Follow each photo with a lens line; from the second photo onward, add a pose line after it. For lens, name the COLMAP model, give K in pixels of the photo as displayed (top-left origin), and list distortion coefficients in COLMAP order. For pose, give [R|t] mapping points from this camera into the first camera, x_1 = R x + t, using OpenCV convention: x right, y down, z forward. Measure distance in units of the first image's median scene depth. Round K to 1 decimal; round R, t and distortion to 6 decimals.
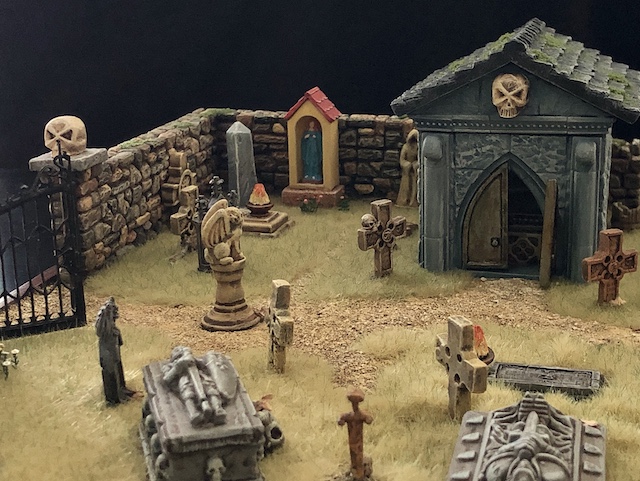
lens RADIAL K [[952.6, 0, 334.8], [0, 952.6, 213.6], [0, 0, 1]] dist [0.071071, 0.000000]
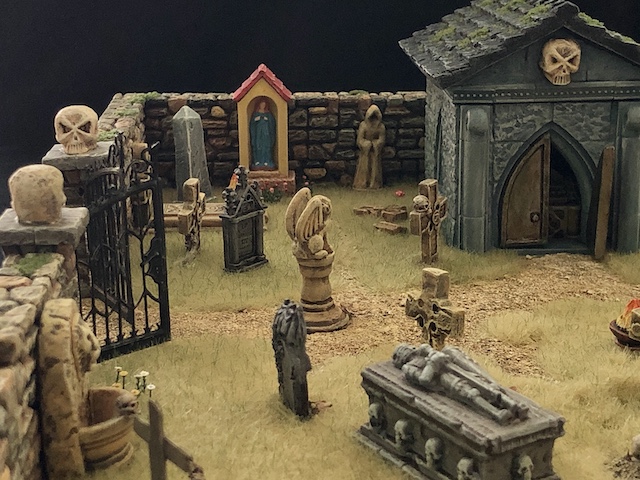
lens RADIAL K [[1060.6, 0, 251.6], [0, 1060.6, 210.9], [0, 0, 1]] dist [0.073121, 0.000000]
pose [[0.973446, -0.066596, 0.219017, -0.348617], [0.066033, 0.997768, 0.009899, -0.005569], [-0.219188, 0.004826, 0.975671, 0.026507]]
